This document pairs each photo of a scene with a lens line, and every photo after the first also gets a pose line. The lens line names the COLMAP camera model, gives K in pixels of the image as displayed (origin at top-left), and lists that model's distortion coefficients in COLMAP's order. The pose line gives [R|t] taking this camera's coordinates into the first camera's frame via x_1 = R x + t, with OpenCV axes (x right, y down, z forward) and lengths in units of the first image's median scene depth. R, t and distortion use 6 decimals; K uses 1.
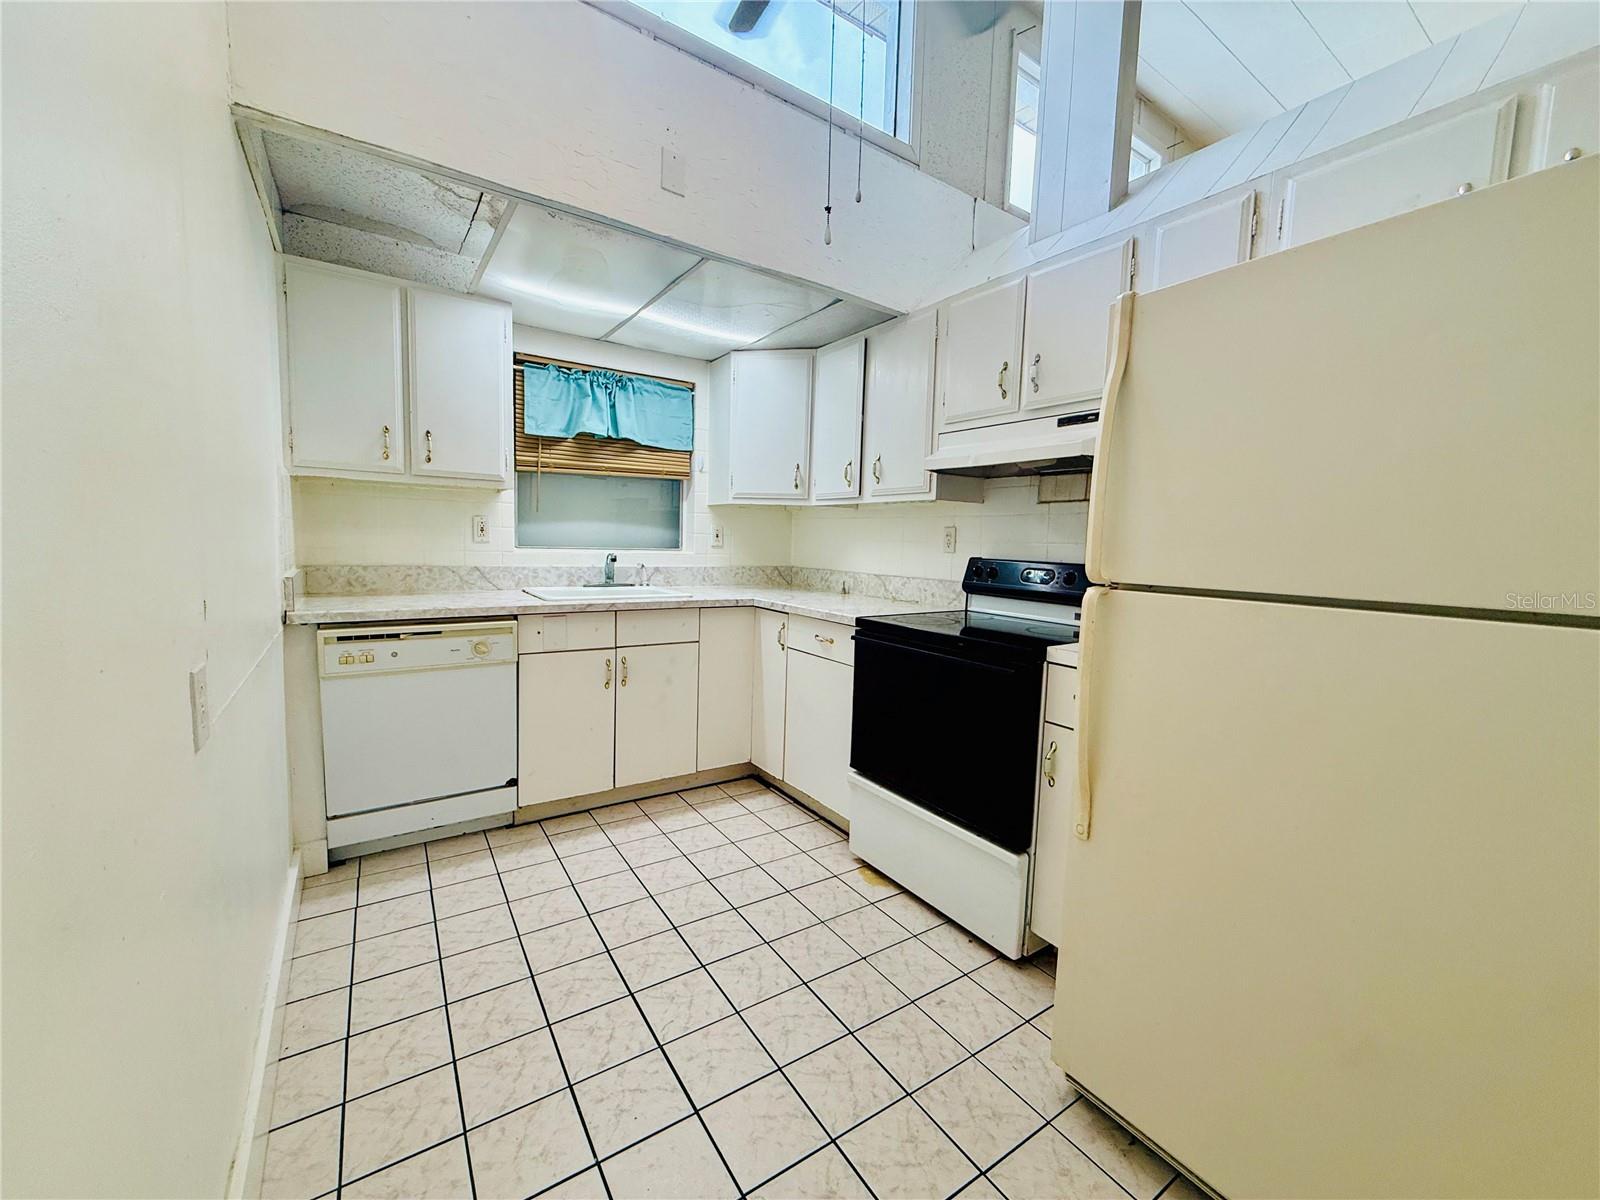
lens RADIAL K [[639.8, 0, 801.8], [0, 639.8, 600.0], [0, 0, 1]] dist [-0.002499, 0.000086]
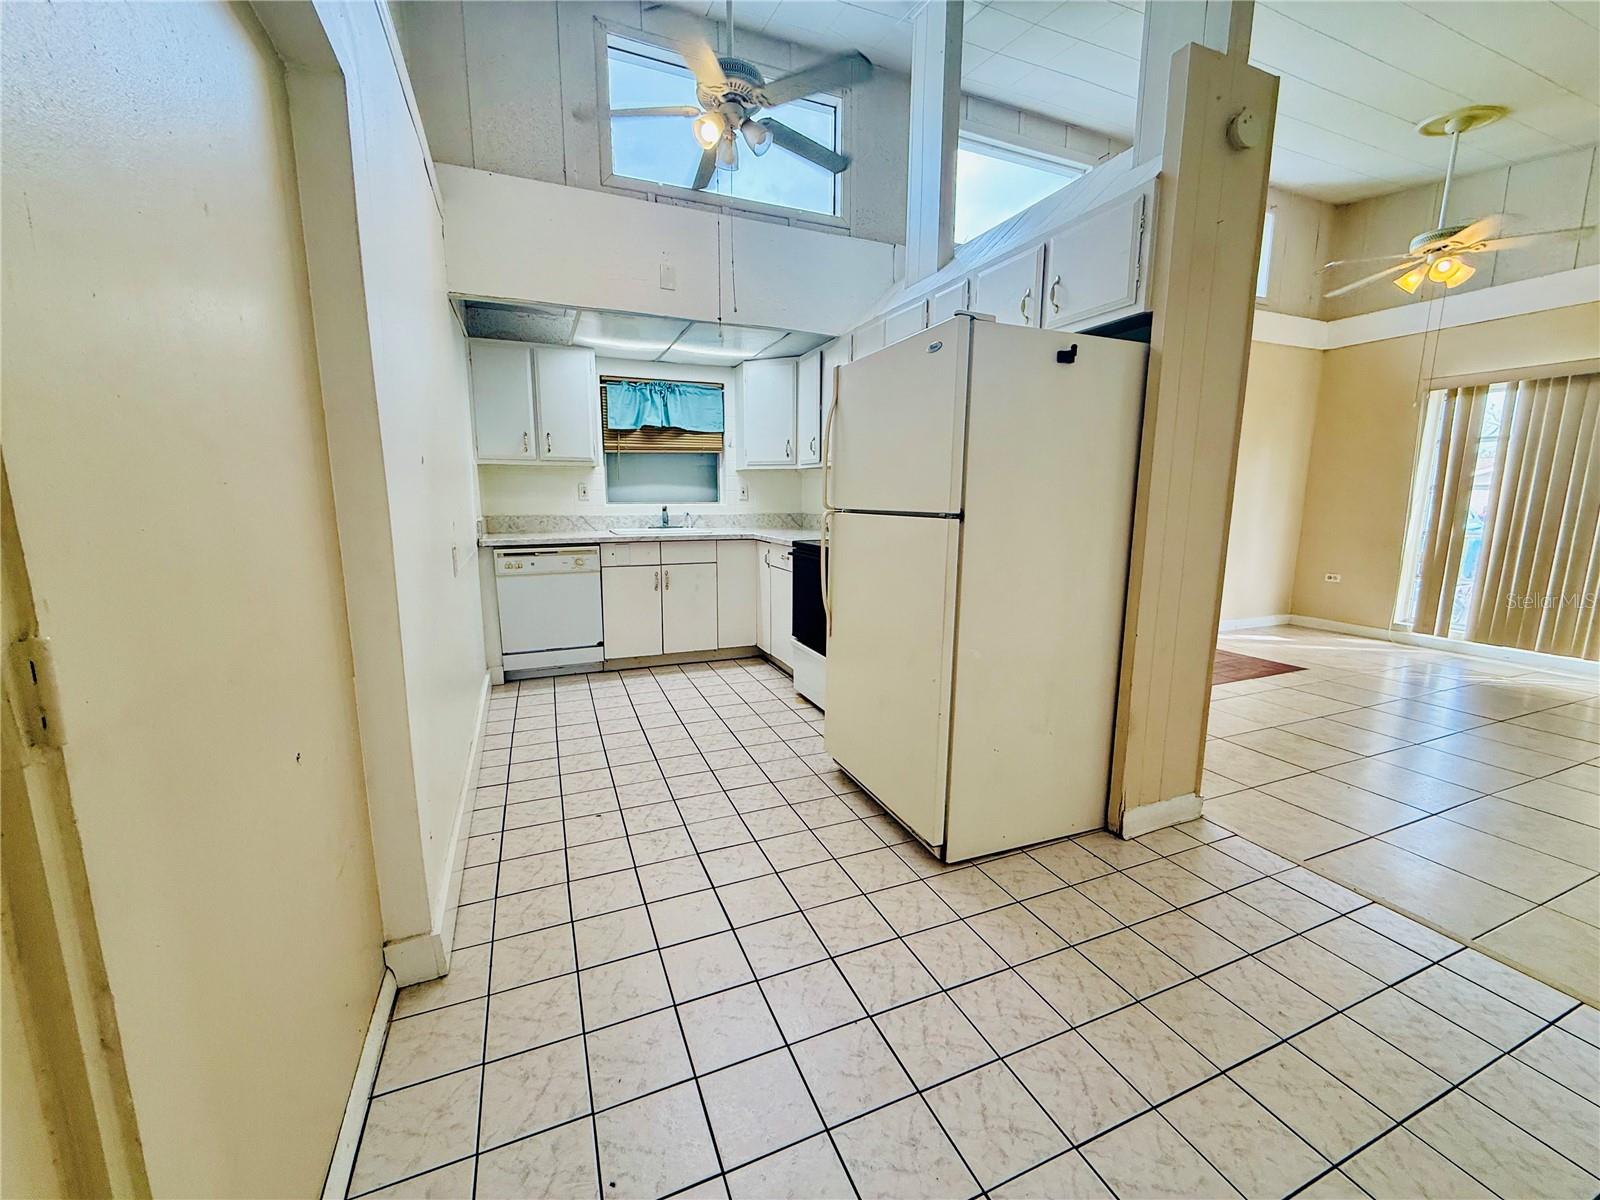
lens RADIAL K [[639.8, 0, 801.2], [0, 639.8, 599.6], [0, 0, 1]] dist [-0.002499, 0.000086]
pose [[0.979572, 0.005576, -0.201015, 0.376928], [0.007531, 0.997897, 0.064381, 0.062432], [0.200951, -0.064580, 0.977470, -0.496508]]
